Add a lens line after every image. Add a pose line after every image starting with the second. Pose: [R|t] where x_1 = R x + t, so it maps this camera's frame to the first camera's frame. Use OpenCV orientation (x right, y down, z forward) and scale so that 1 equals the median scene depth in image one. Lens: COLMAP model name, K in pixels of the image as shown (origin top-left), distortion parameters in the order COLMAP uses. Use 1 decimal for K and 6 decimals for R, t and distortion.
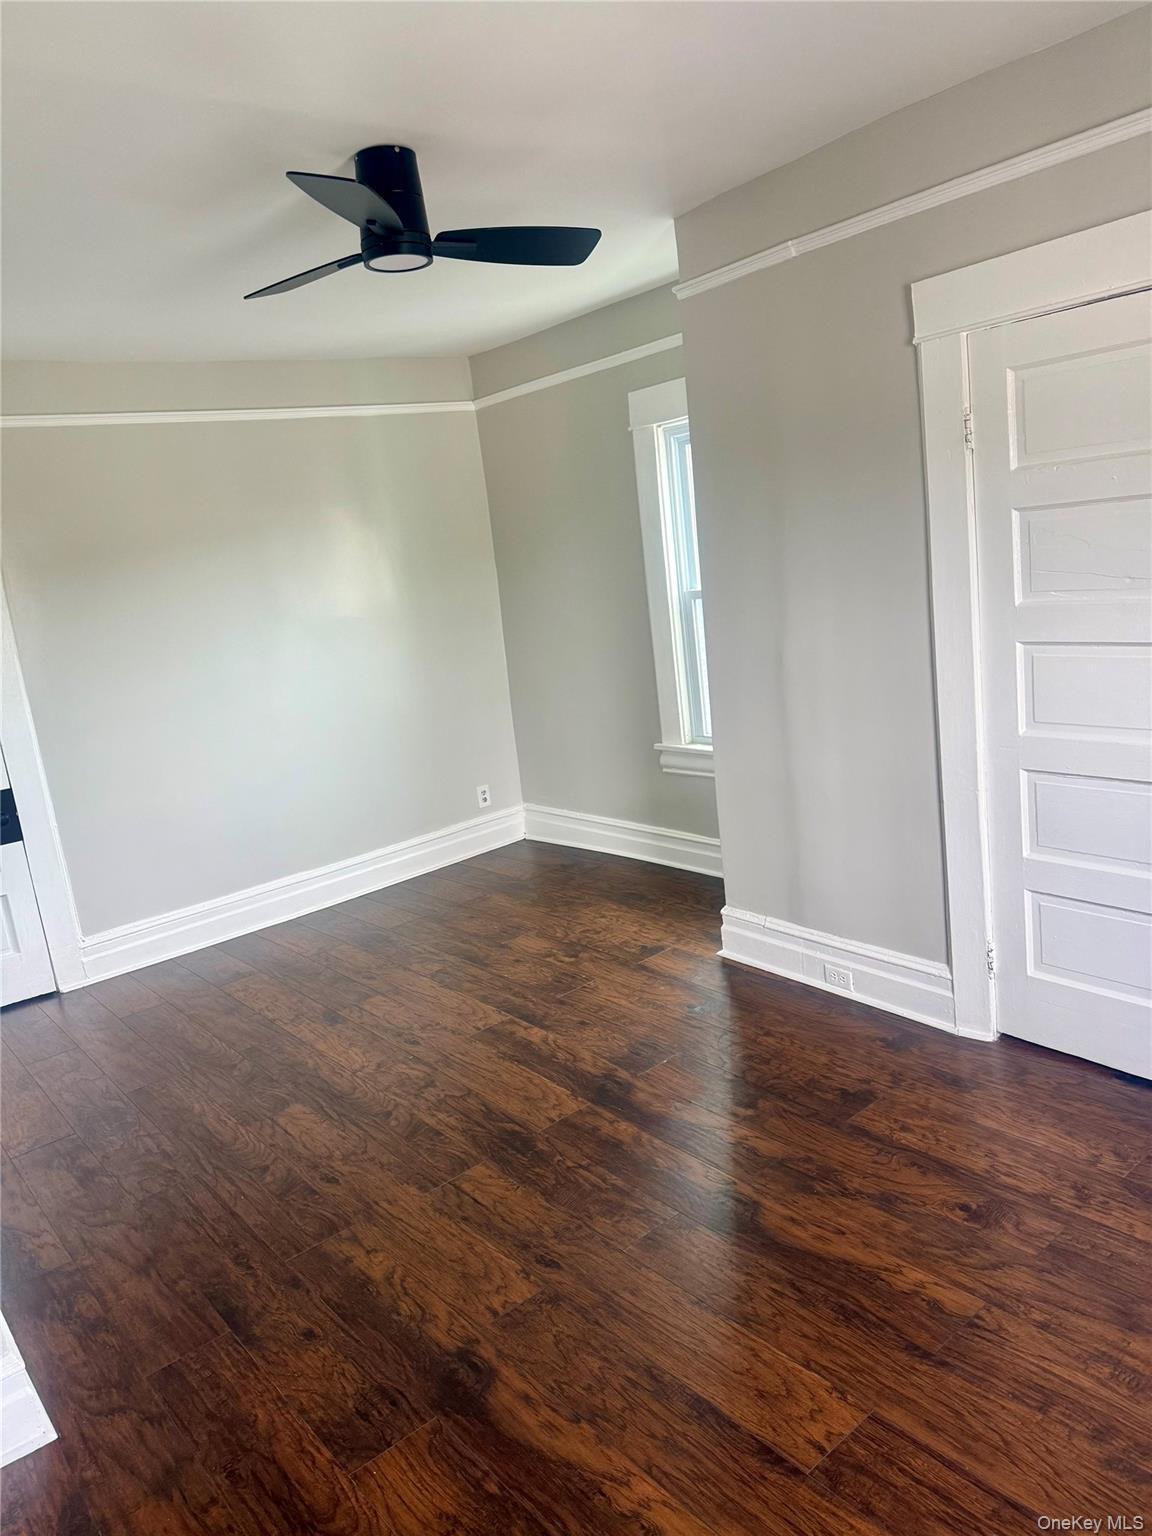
lens RADIAL K [[1095.1, 0, 576.0], [0, 1095.1, 768.0], [0, 0, 1]] dist [0.078269, -0.137426]
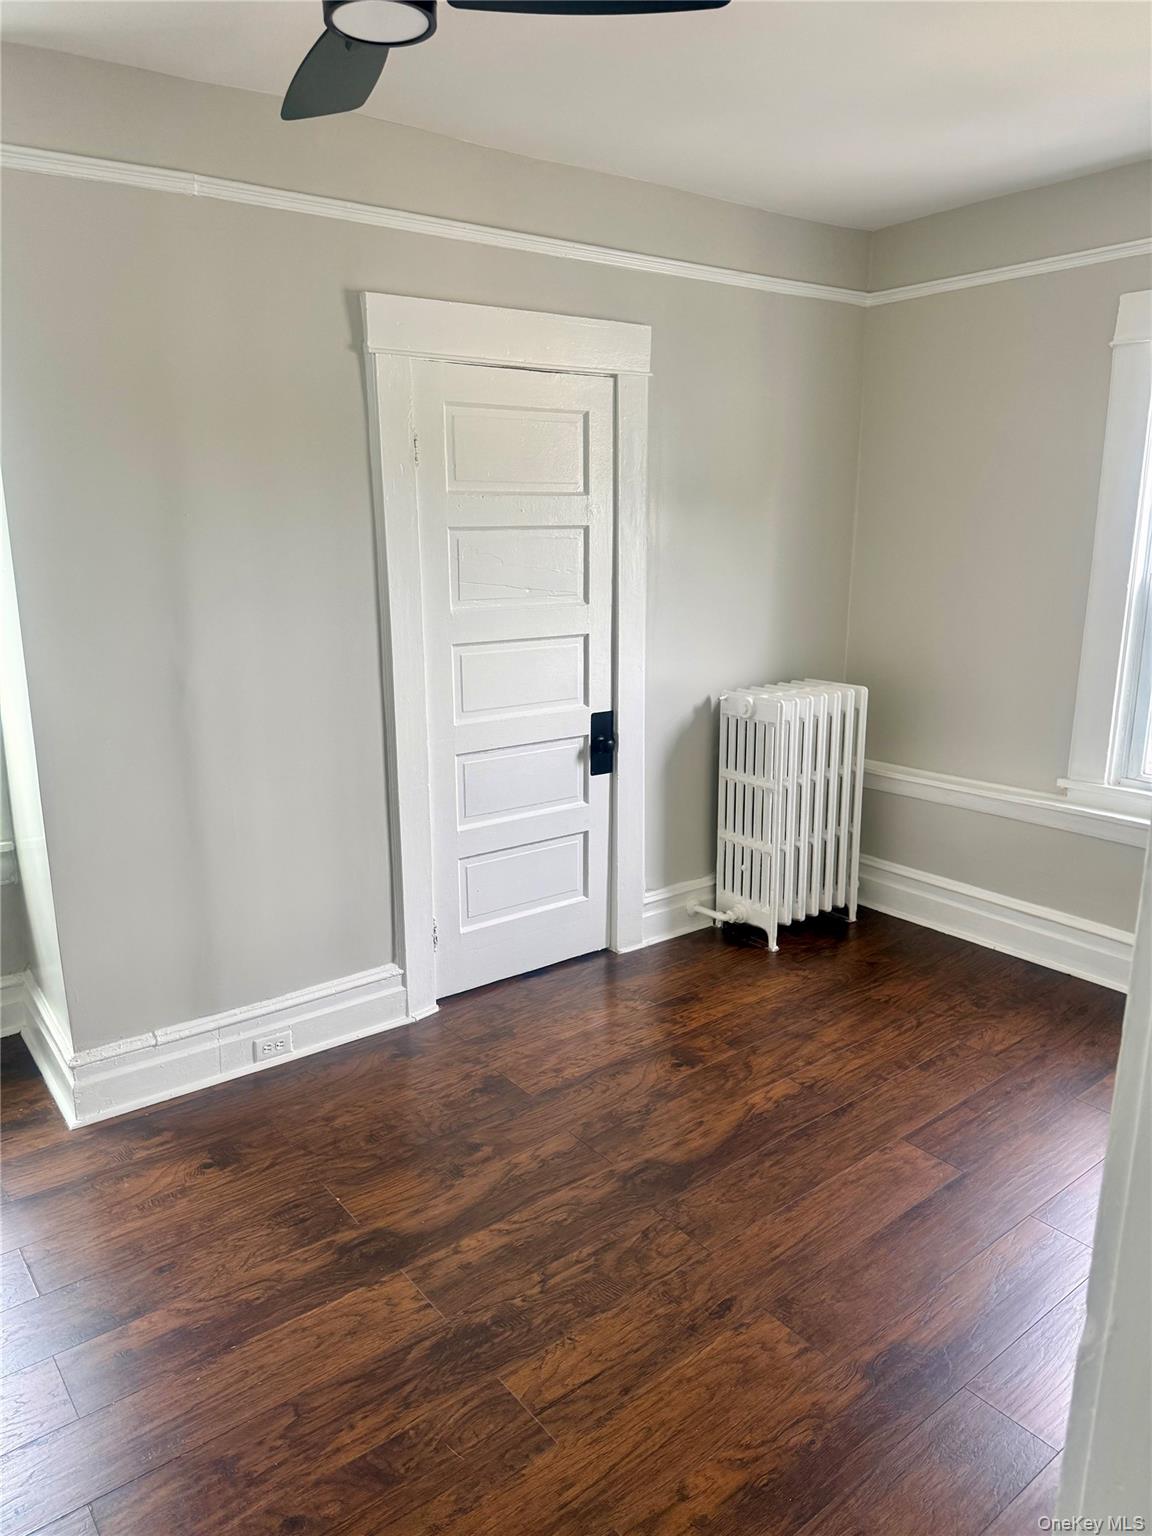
lens RADIAL K [[1089.7, 0, 578.8], [0, 1089.7, 775.9], [0, 0, 1]] dist [0.102974, -0.136291]
pose [[0.007500, -0.129845, 0.991506, -0.728714], [0.205200, 0.970633, 0.125559, -0.094570], [-0.978691, 0.202515, 0.033924, 0.838349]]
